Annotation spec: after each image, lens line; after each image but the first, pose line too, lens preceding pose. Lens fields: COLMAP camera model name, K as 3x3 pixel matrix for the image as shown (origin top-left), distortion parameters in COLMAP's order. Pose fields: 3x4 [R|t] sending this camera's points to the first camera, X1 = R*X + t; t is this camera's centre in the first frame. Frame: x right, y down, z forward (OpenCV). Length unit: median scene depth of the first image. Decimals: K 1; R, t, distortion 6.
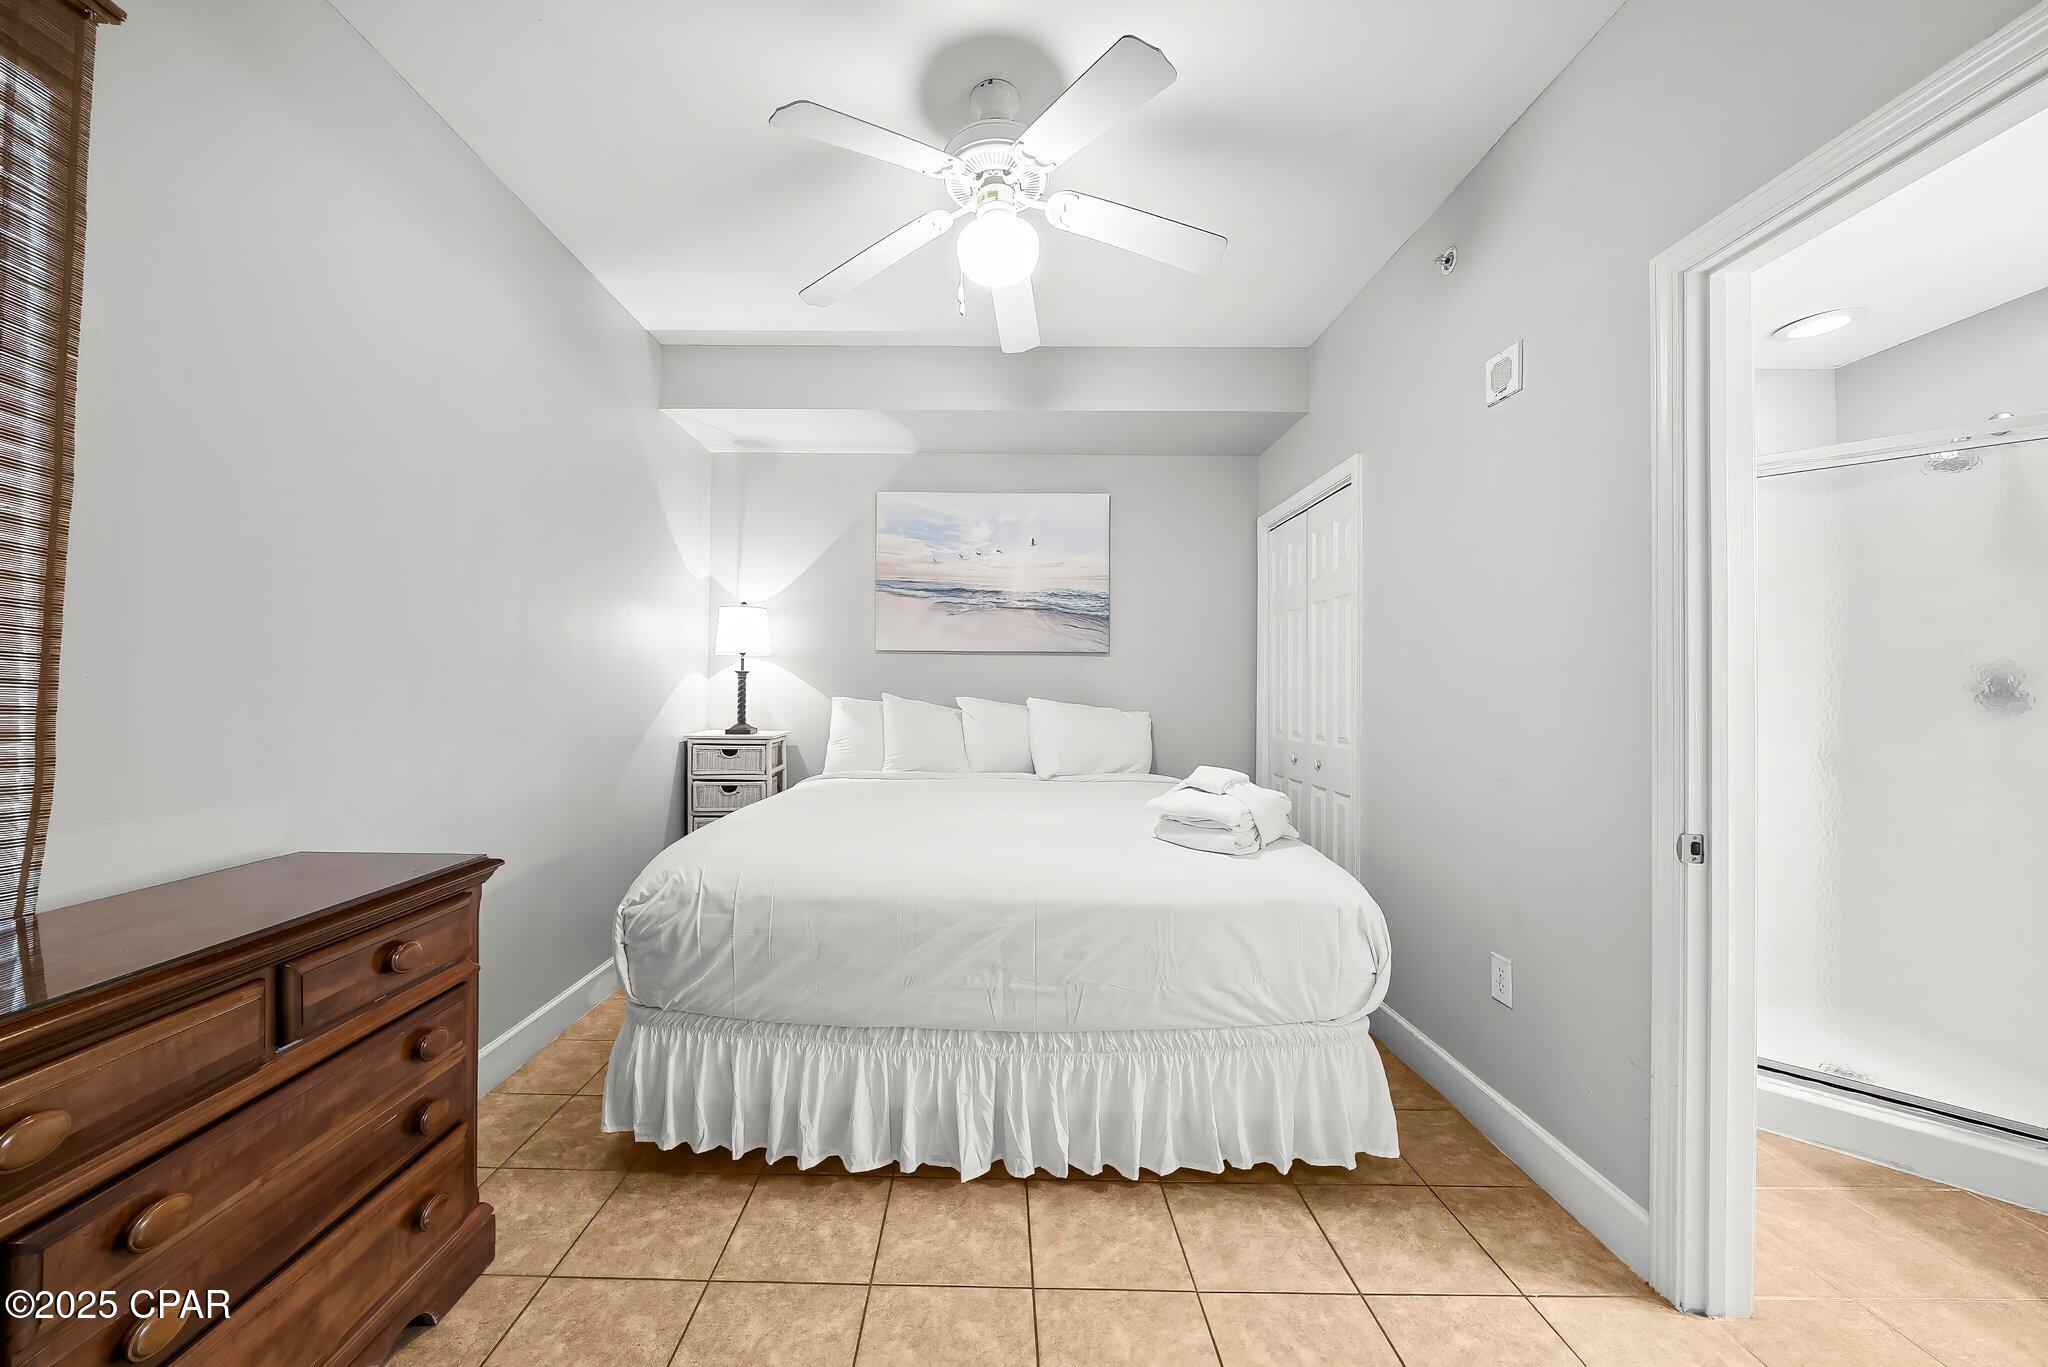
lens RADIAL K [[731.4, 0, 1015.0], [0, 731.4, 682.1], [0, 0, 1]] dist [-0.008133, 0.000579]
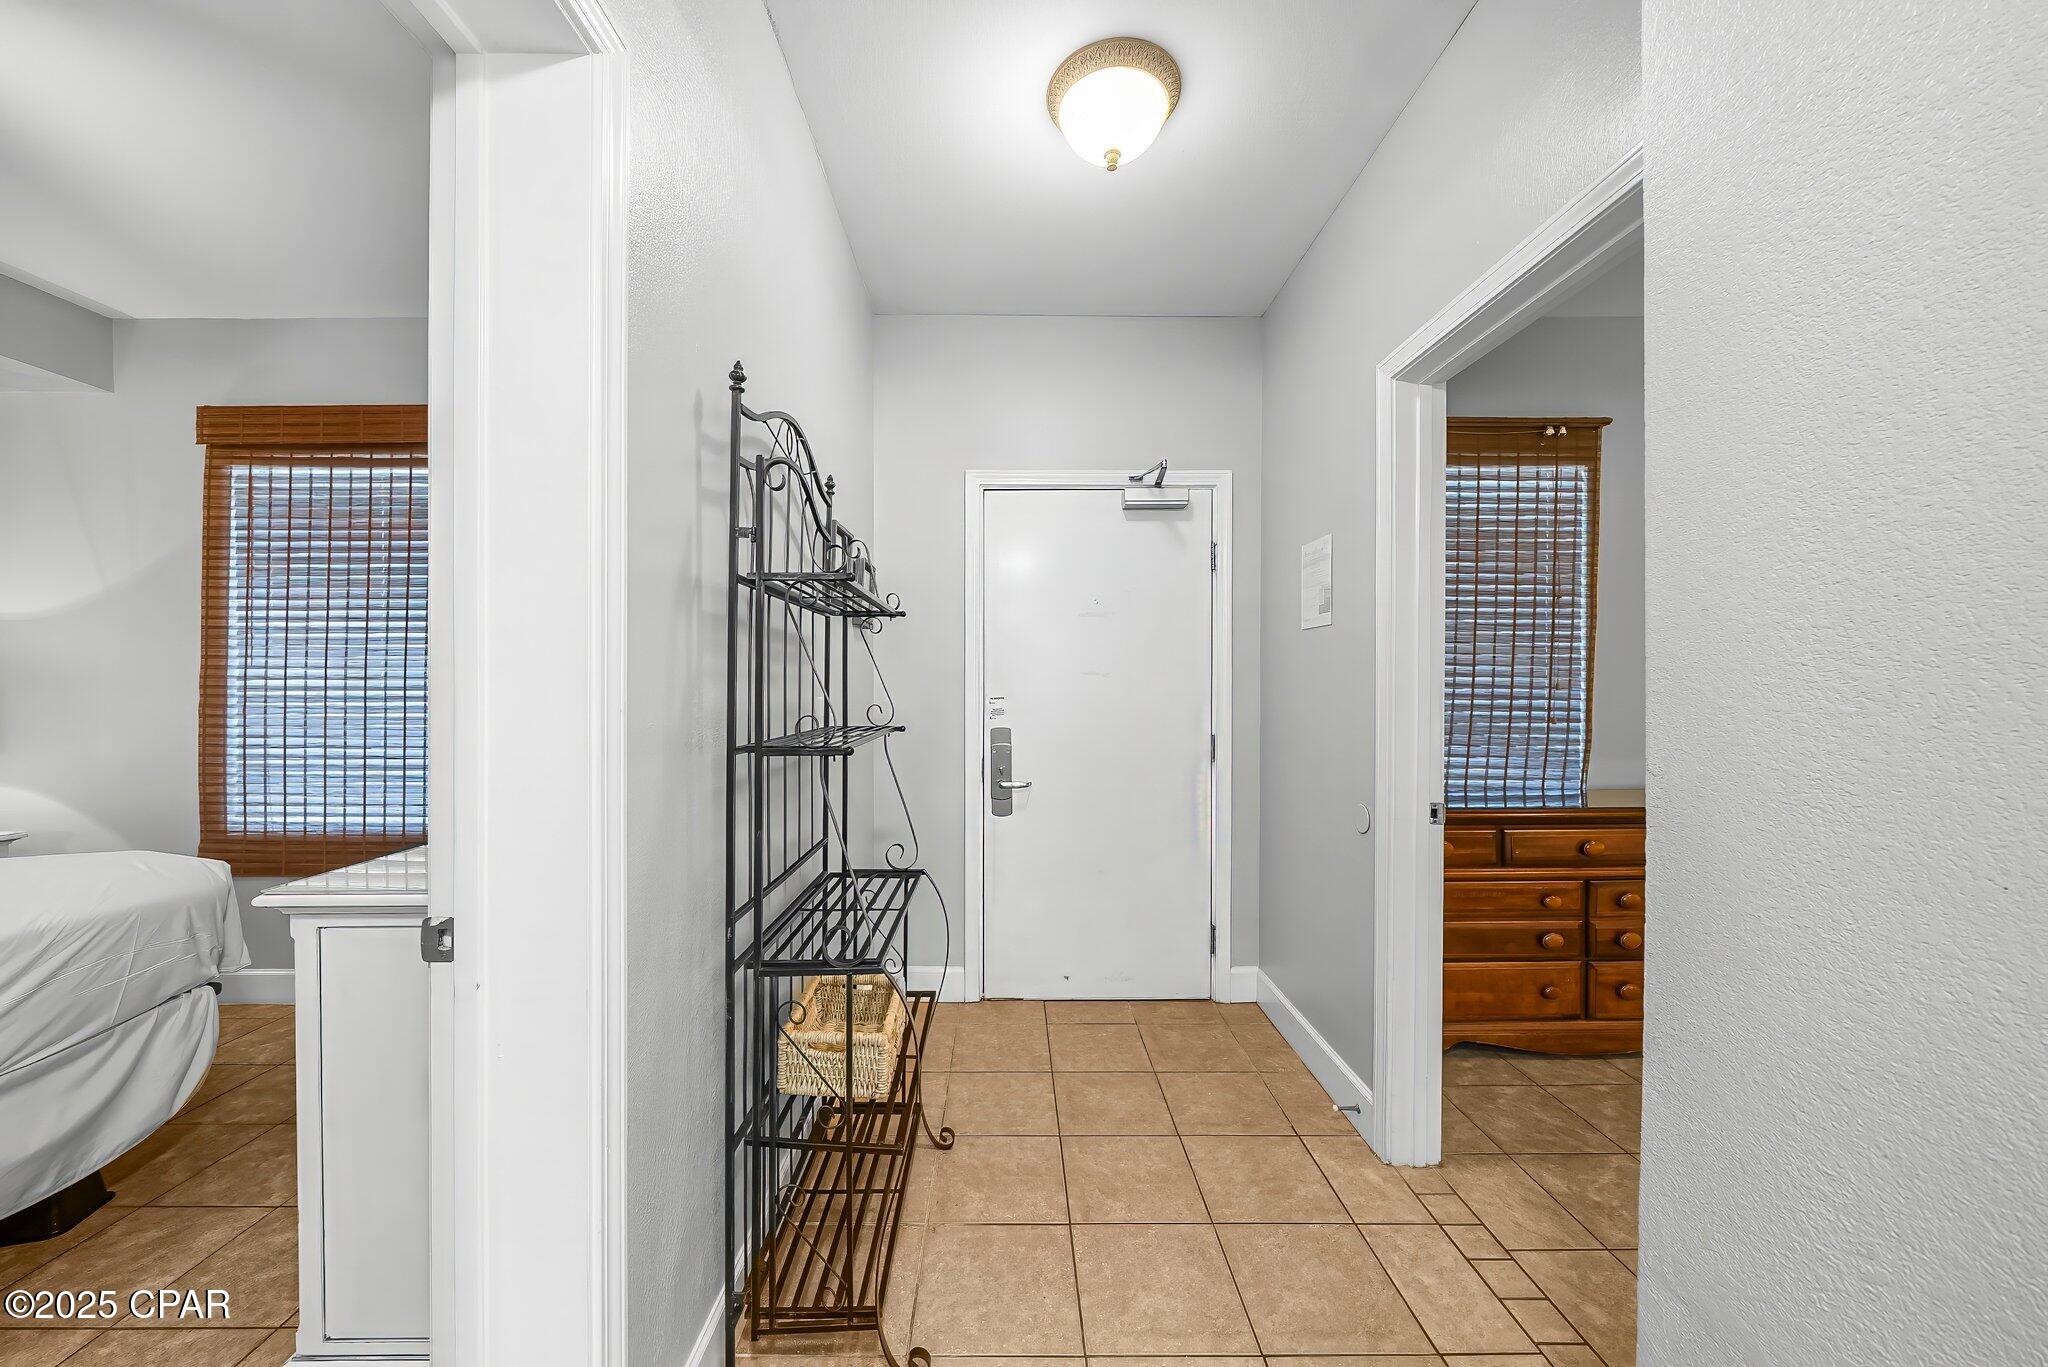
lens RADIAL K [[731.4, 0, 1013.5], [0, 731.4, 686.0], [0, 0, 1]] dist [-0.008133, 0.000579]
pose [[-0.000165, -0.001446, -0.999999, 1.225167], [0.004920, 0.999987, -0.001446, -0.054504], [0.999988, -0.004920, -0.000157, -1.030255]]
